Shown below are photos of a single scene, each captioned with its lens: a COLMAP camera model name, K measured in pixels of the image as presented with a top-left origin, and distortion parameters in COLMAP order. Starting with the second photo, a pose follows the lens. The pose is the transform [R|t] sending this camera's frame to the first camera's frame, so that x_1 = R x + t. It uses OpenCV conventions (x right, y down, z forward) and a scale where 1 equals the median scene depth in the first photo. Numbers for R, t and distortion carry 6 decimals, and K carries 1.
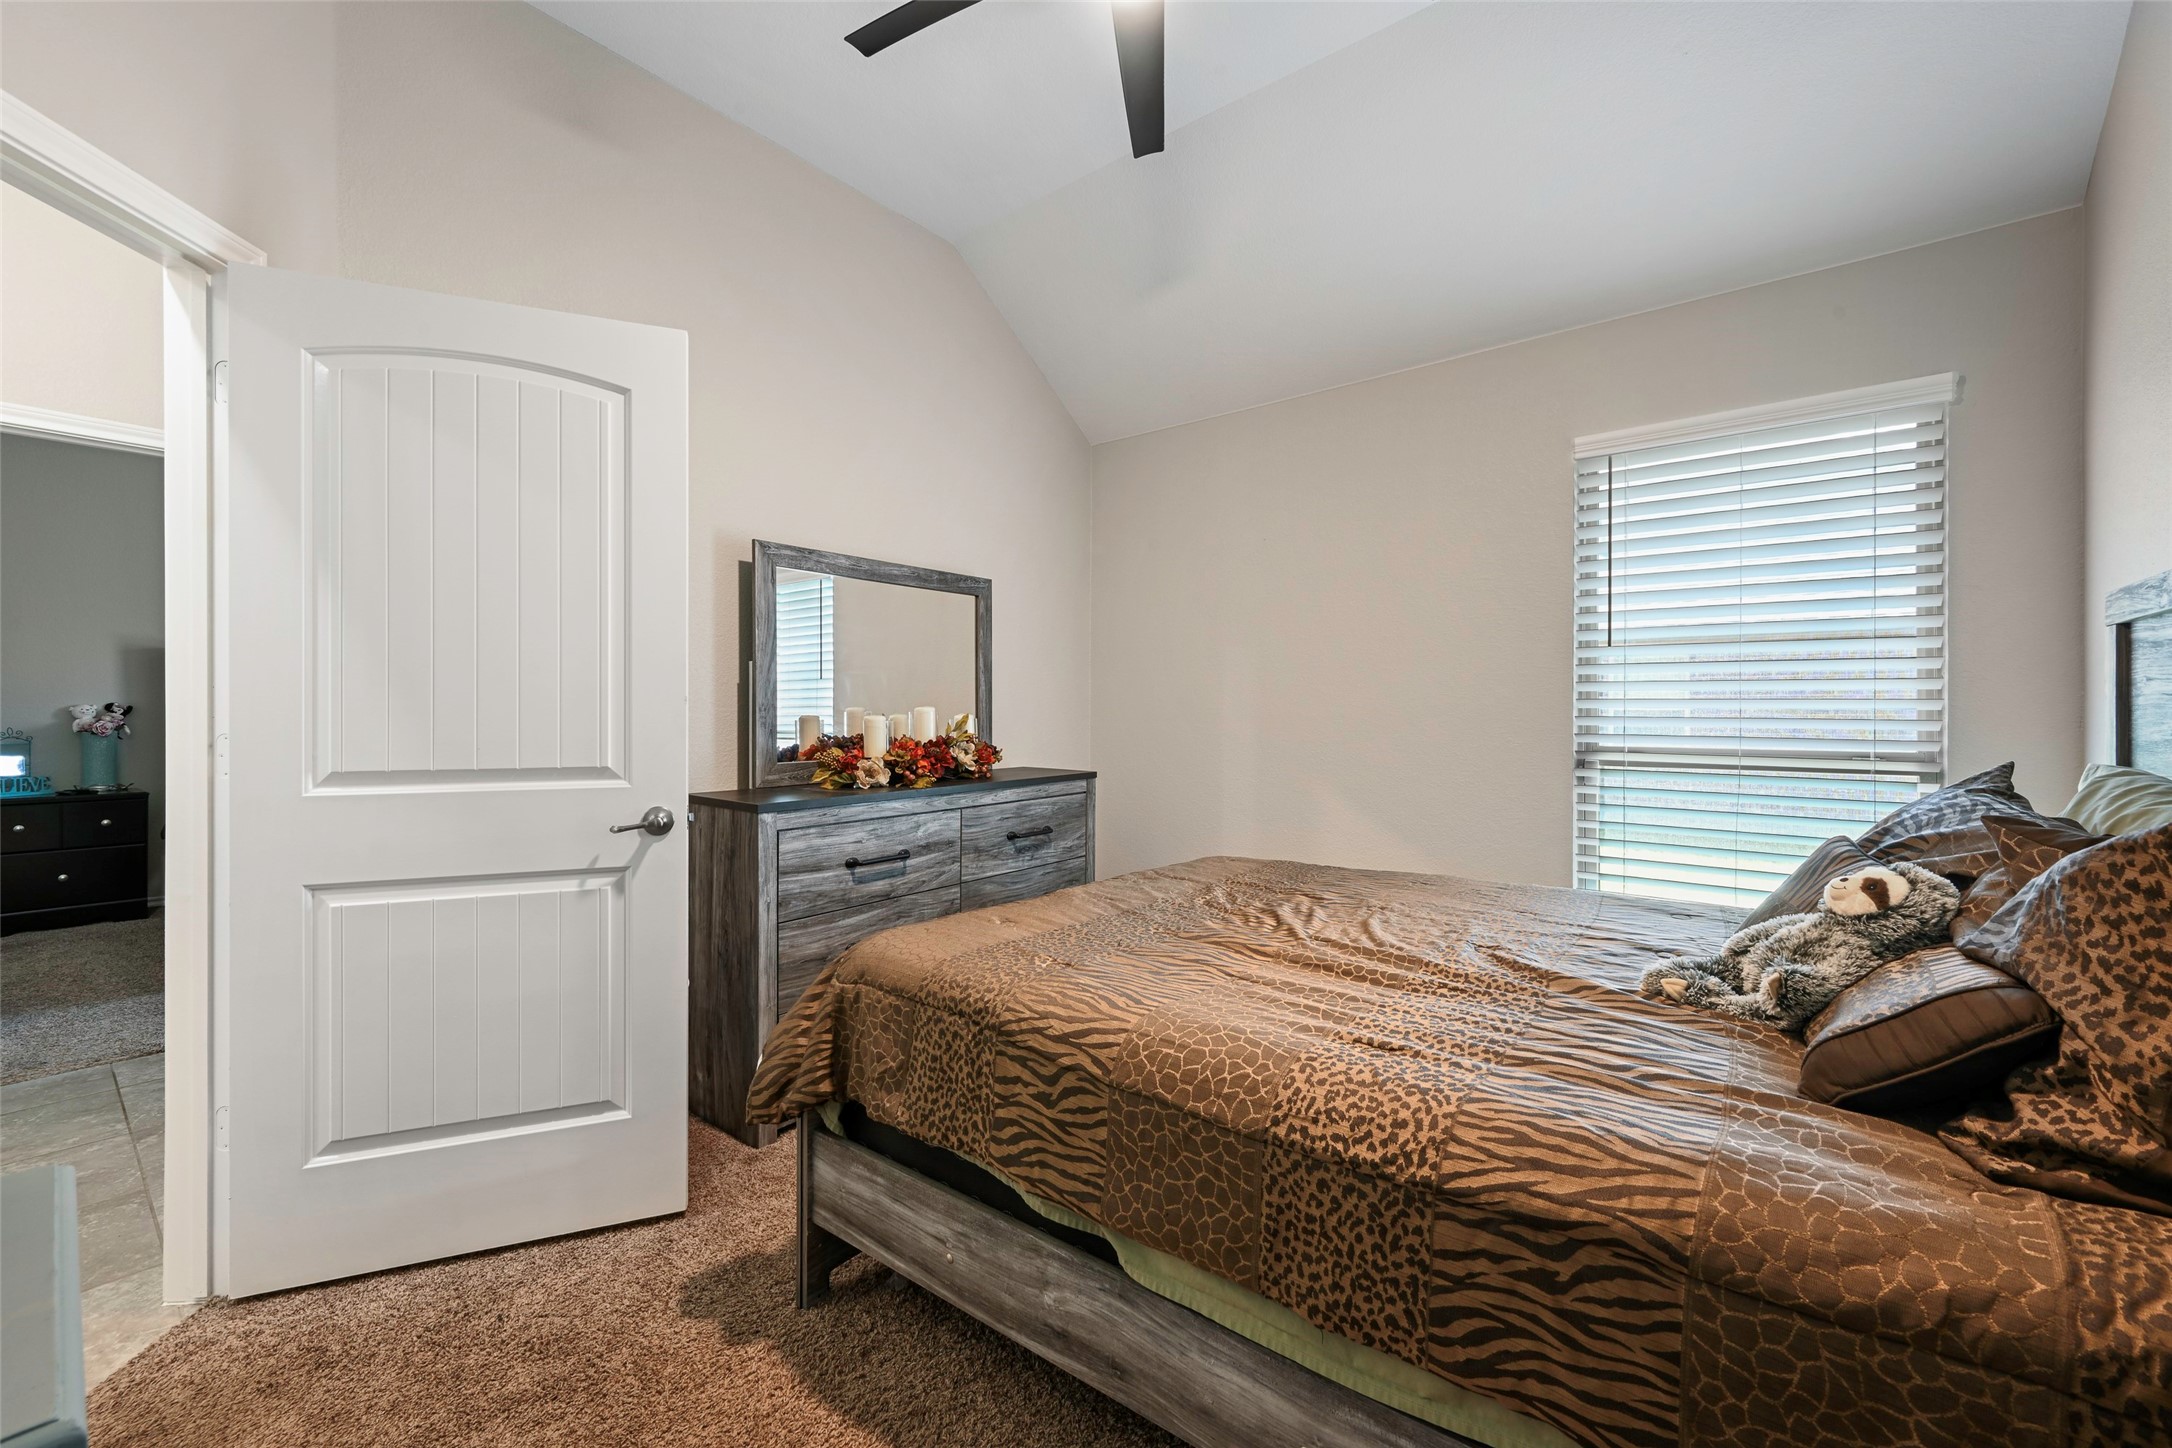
lens RADIAL K [[862.4, 0, 1084.8], [0, 862.4, 719.8], [0, 0, 1]] dist [0.000598, 0.000798]
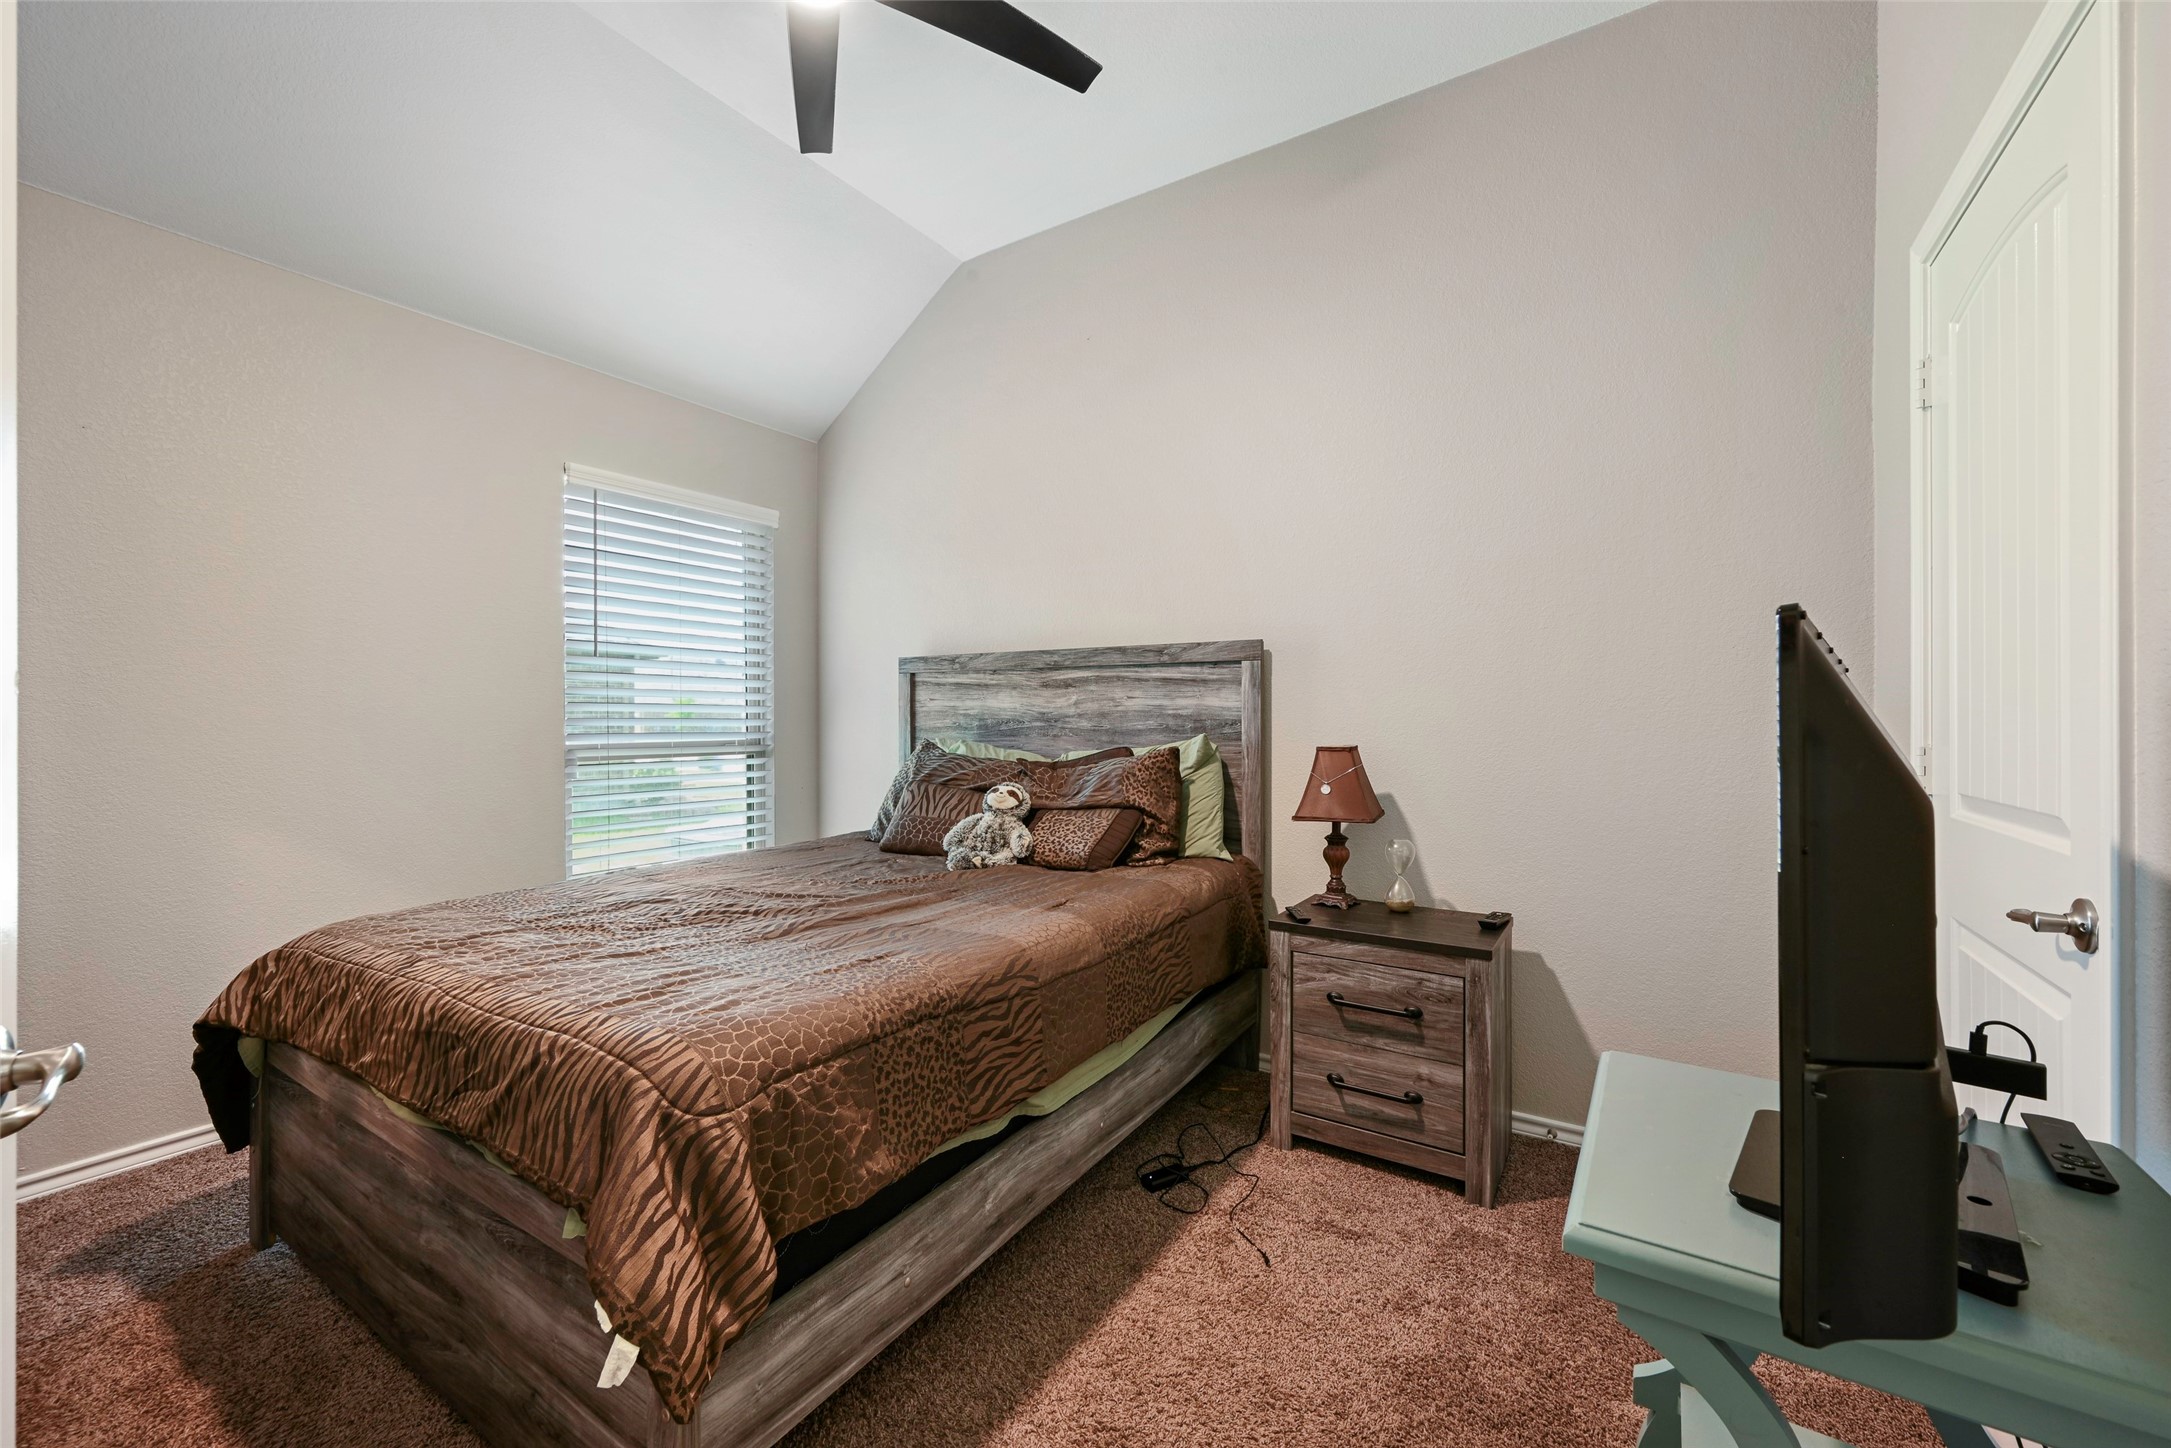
lens RADIAL K [[862.0, 0, 1091.3], [0, 862.0, 712.9], [0, 0, 1]] dist [0.000598, 0.000798]
pose [[-0.096828, -0.003021, 0.995297, -1.250576], [0.009779, 0.999944, 0.003987, -0.018302], [-0.995253, 0.010119, -0.096793, 0.968161]]
